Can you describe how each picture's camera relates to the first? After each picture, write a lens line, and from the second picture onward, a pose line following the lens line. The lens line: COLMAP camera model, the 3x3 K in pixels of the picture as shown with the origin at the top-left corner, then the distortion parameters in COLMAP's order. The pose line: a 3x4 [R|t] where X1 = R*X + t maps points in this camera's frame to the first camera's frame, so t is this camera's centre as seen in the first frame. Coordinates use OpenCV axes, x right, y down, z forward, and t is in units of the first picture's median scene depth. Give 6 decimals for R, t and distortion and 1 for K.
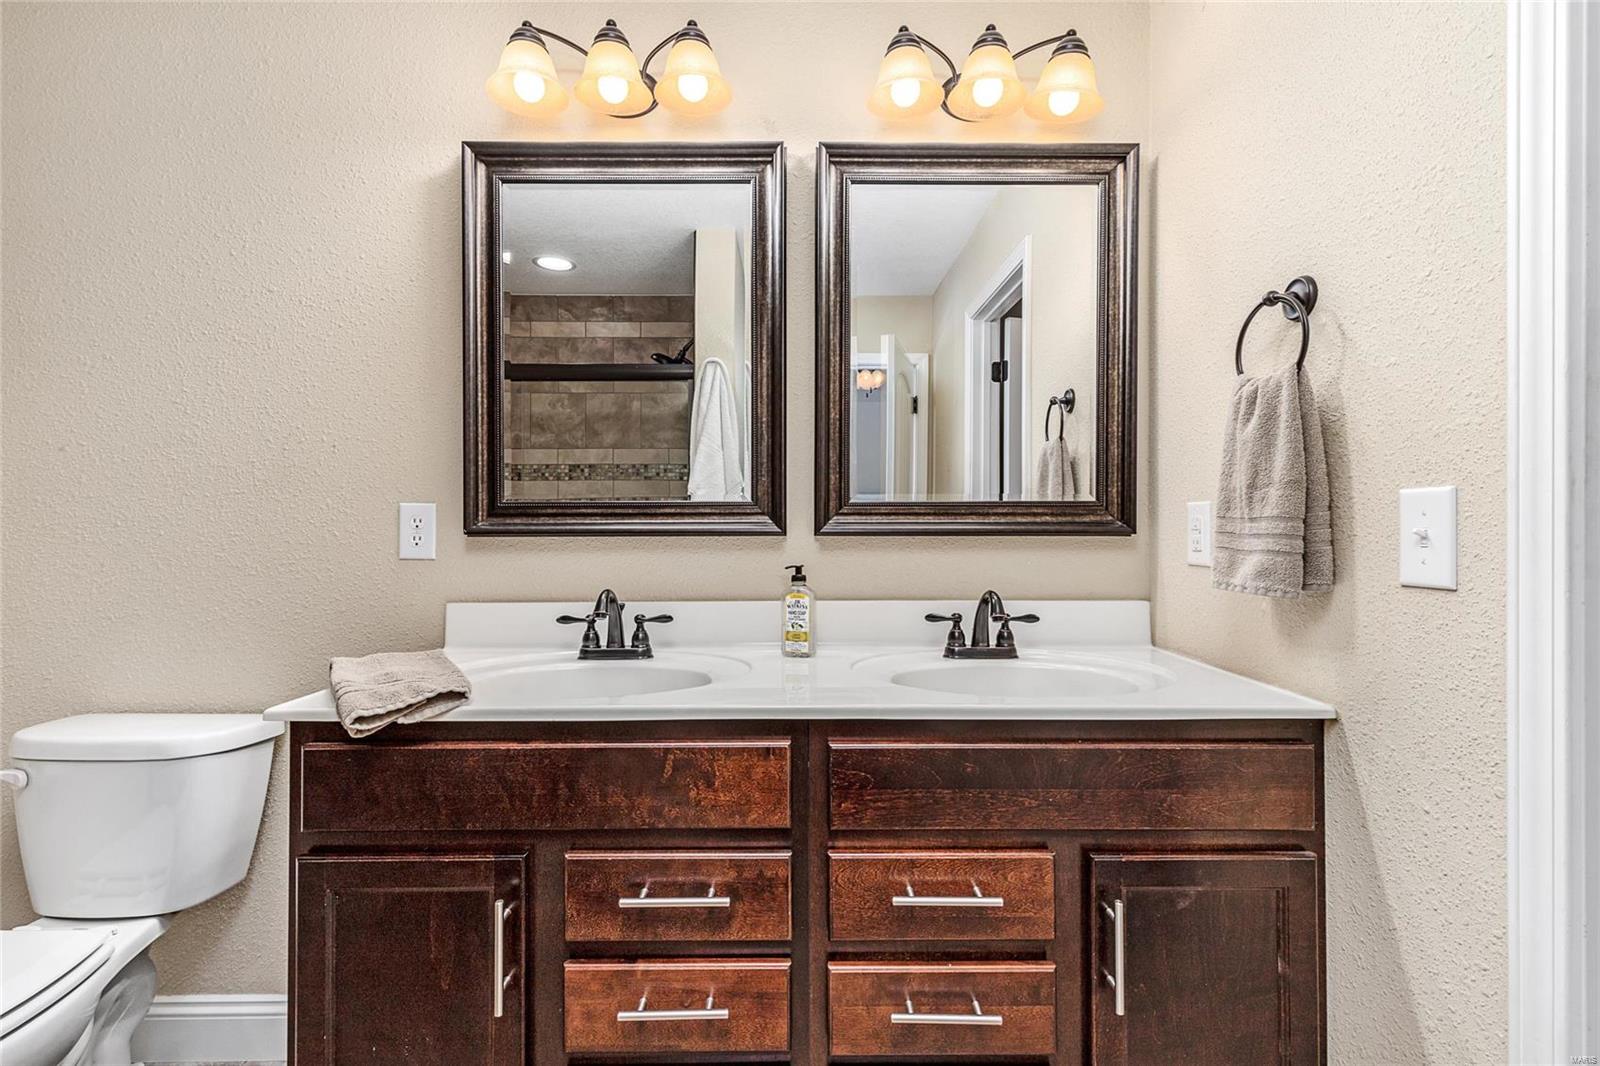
lens RADIAL K [[722.8, 0, 804.4], [0, 722.8, 530.5], [0, 0, 1]] dist [0.003181, 0.000425]
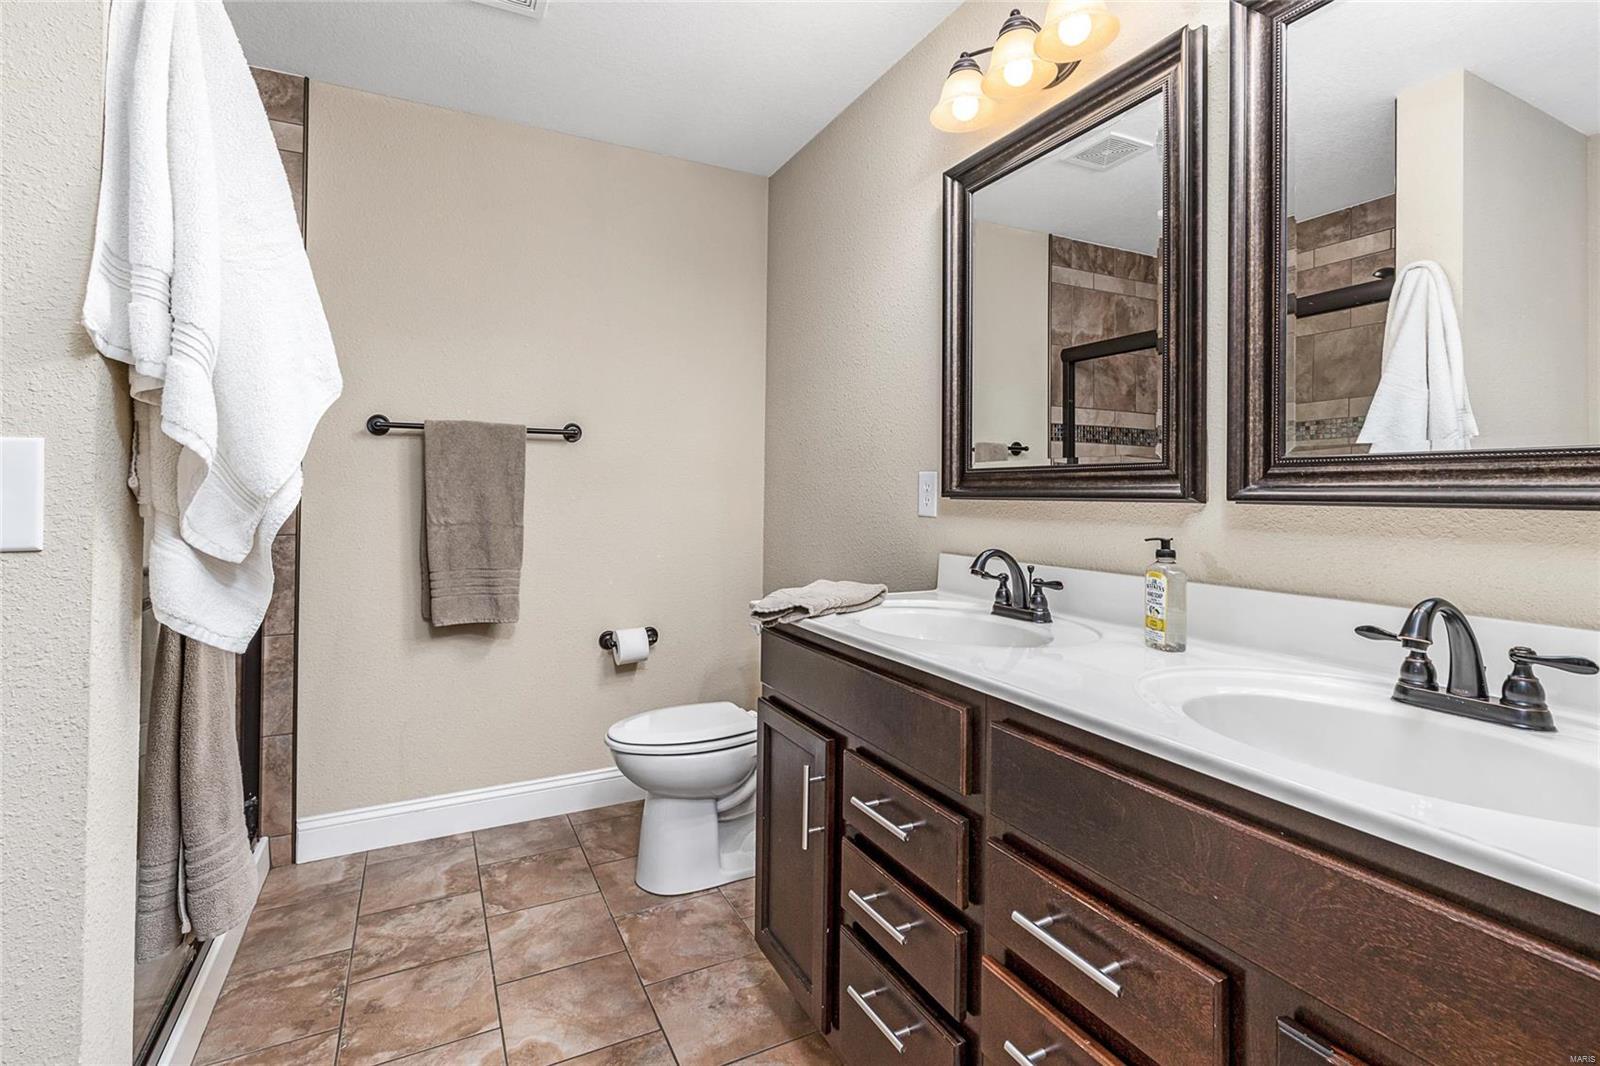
lens RADIAL K [[749.3, 0, 800.7], [0, 749.3, 485.8], [0, 0, 1]] dist [0.002986, 0.000074]
pose [[0.449644, -0.002573, -0.893204, 0.547325], [-0.014561, 0.999842, -0.010210, 0.003328], [0.893089, 0.017597, 0.449535, 0.234466]]
